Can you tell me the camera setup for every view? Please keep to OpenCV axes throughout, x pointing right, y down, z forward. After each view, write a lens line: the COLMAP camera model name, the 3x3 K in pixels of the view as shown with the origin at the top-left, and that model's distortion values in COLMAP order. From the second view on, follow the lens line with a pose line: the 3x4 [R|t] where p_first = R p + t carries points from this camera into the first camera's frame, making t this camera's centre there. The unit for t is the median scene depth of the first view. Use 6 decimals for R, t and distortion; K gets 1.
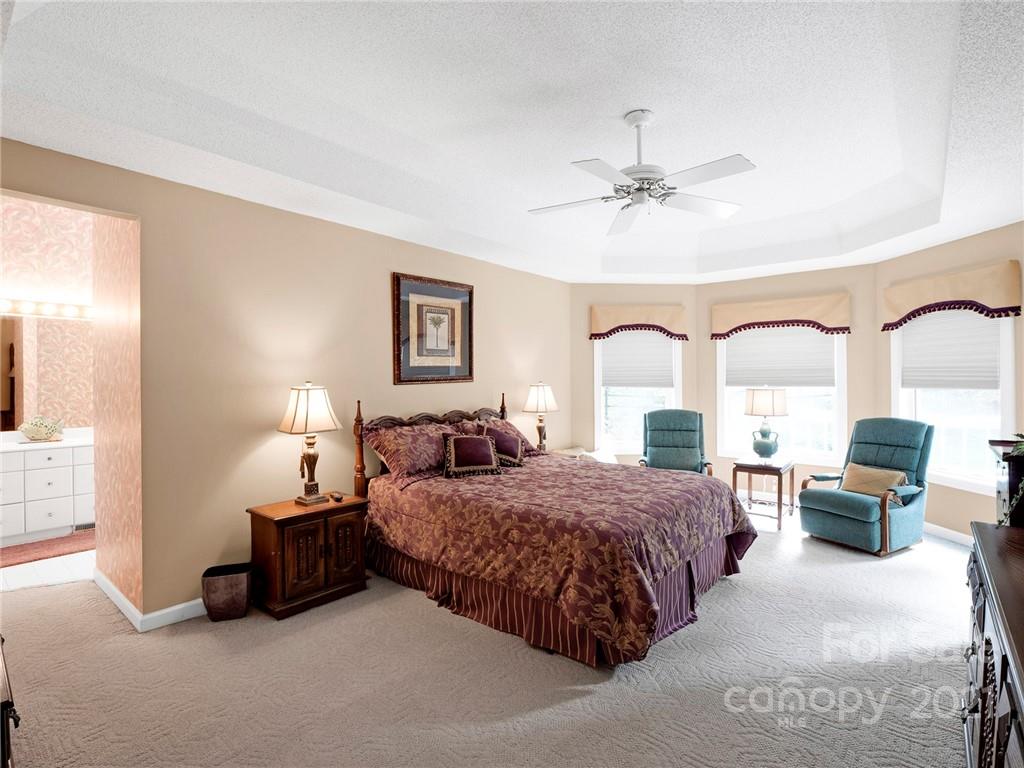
lens RADIAL K [[510.0, 0, 513.7], [0, 510.0, 383.1], [0, 0, 1]] dist [-0.008321, -0.001172]
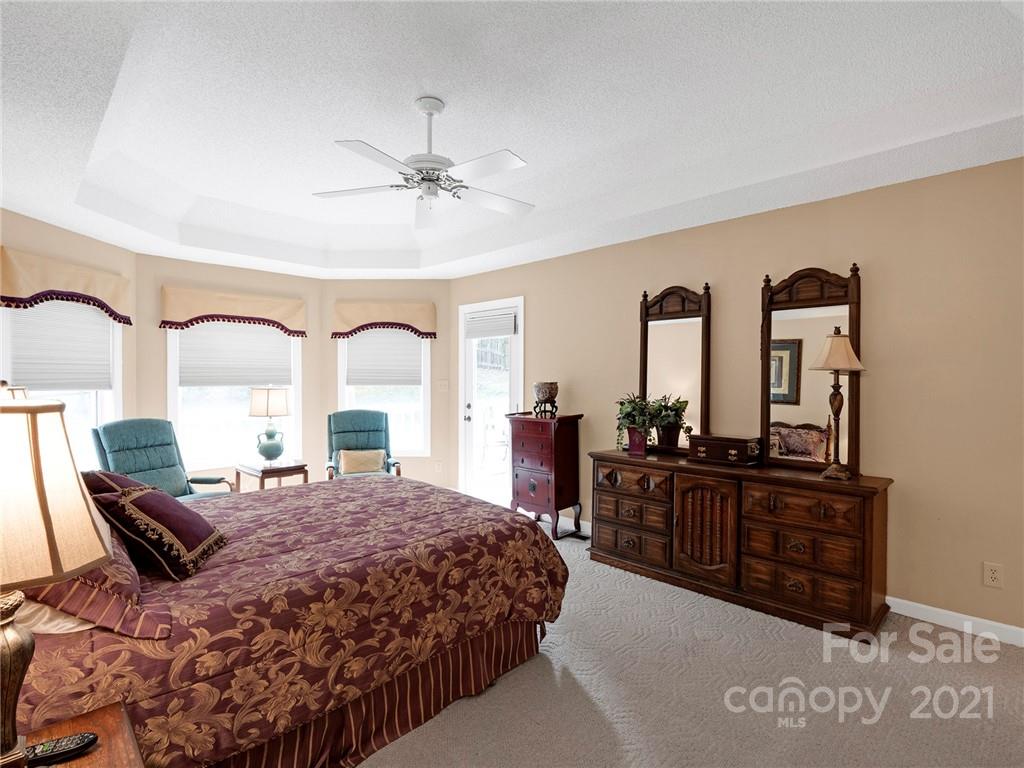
lens RADIAL K [[510.0, 0, 514.9], [0, 510.0, 382.4], [0, 0, 1]] dist [-0.008321, -0.001172]
pose [[0.074846, -0.004796, 0.997184, -0.485200], [0.005760, 0.999974, 0.004377, -0.001281], [-0.997178, 0.005417, 0.074872, 0.533574]]
